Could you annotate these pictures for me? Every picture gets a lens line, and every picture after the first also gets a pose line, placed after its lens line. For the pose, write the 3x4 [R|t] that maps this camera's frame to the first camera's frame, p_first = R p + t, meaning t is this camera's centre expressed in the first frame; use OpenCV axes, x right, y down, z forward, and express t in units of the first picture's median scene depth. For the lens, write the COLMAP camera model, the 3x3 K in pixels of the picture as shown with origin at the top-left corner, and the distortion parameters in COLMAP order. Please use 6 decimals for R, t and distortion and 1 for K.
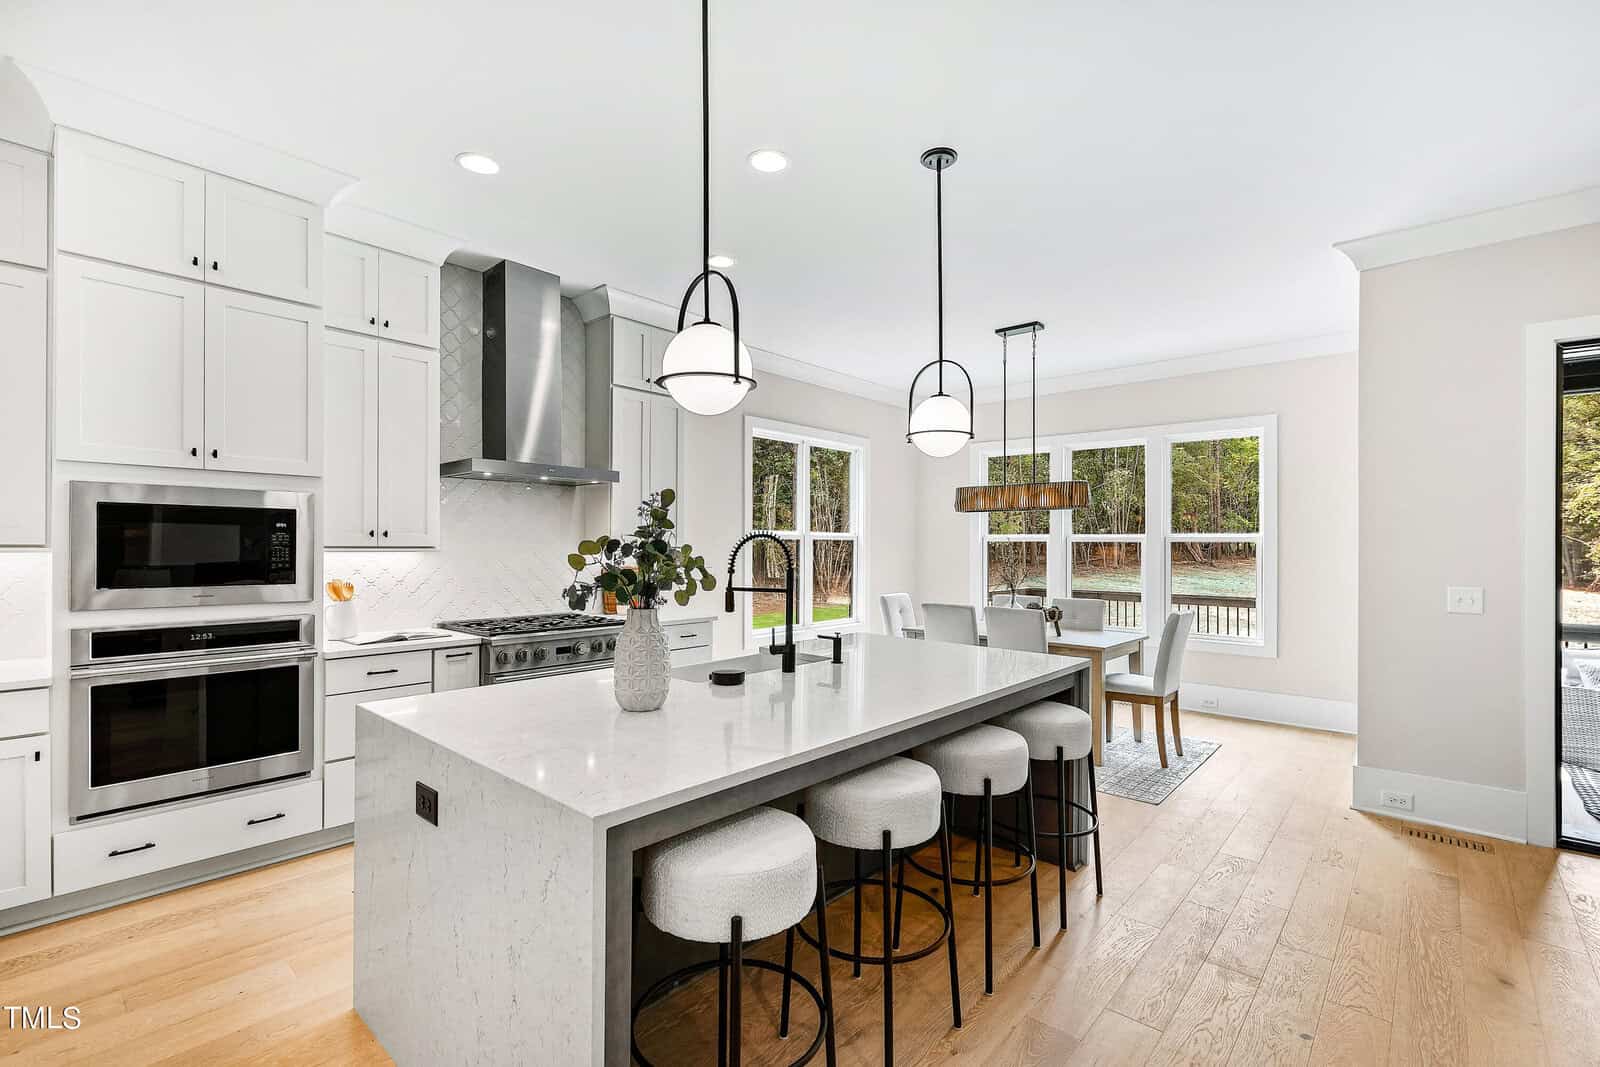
lens RADIAL K [[718.8, 0, 800.0], [0, 718.8, 533.5], [0, 0, 1]] dist [0.029048, -0.000005]
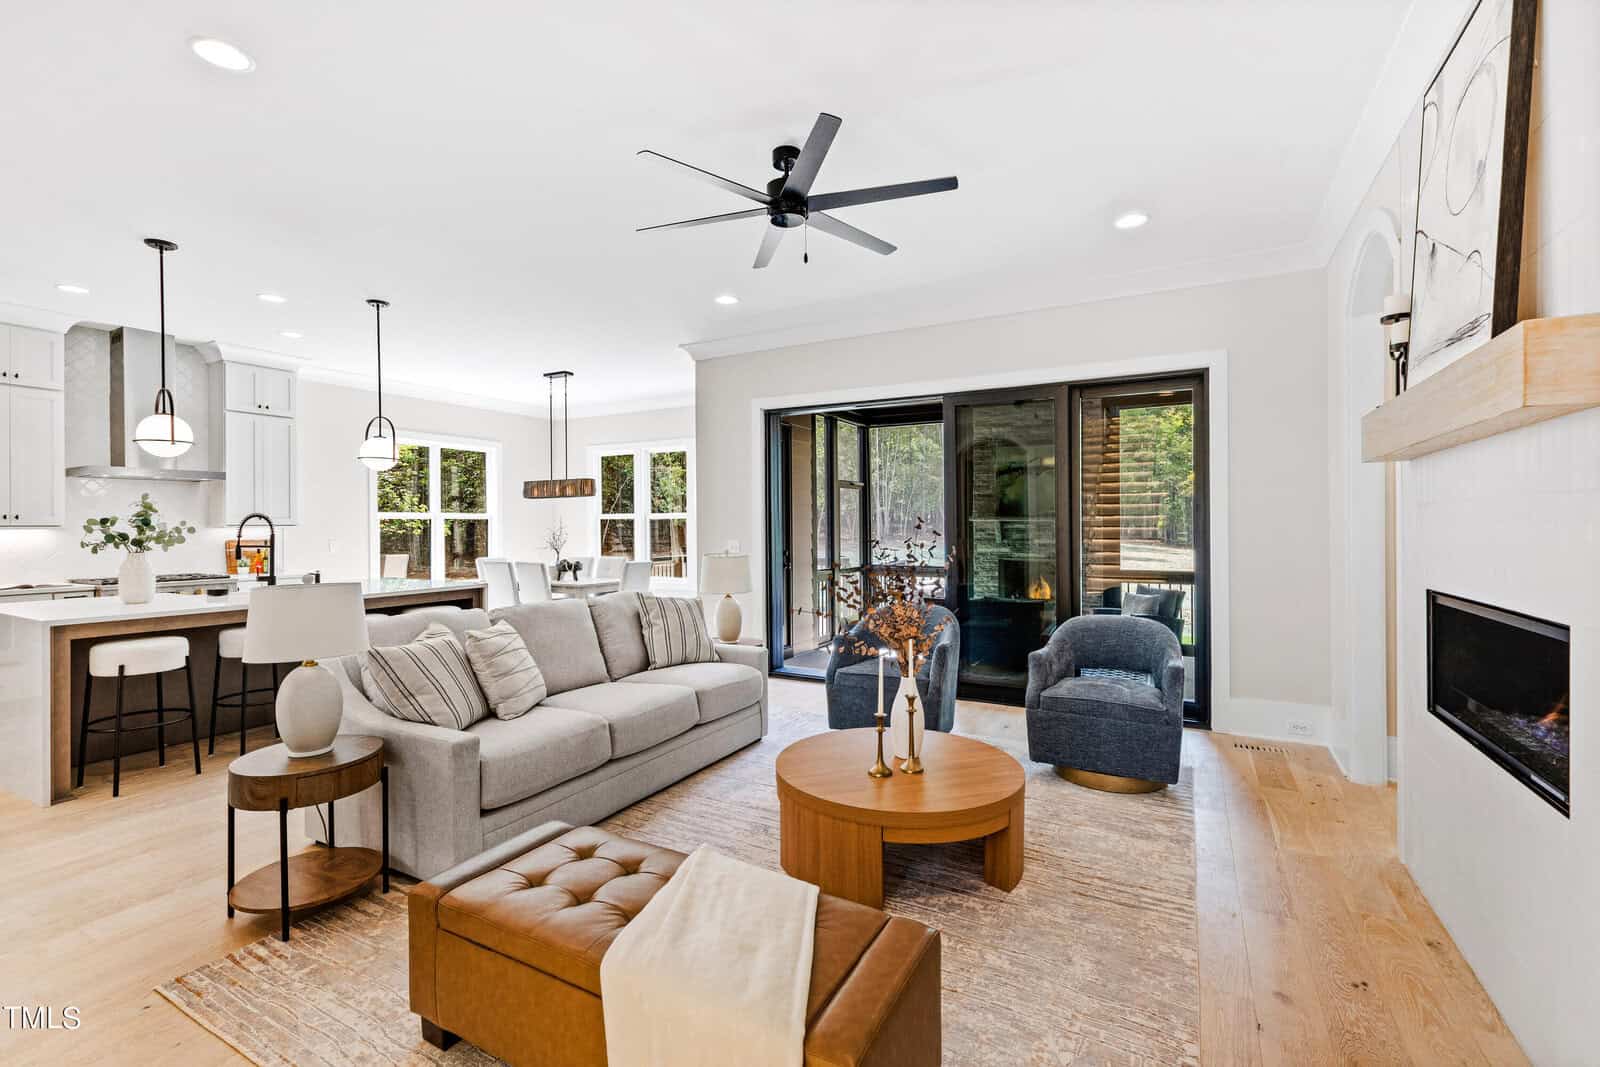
lens RADIAL K [[718.5, 0, 798.6], [0, 718.5, 521.2], [0, 0, 1]] dist [-0.000217, -0.000162]
pose [[0.975173, -0.009837, 0.221227, 0.493649], [0.007476, 0.999906, 0.011505, 0.002989], [-0.221319, -0.009566, 0.975155, -0.586414]]
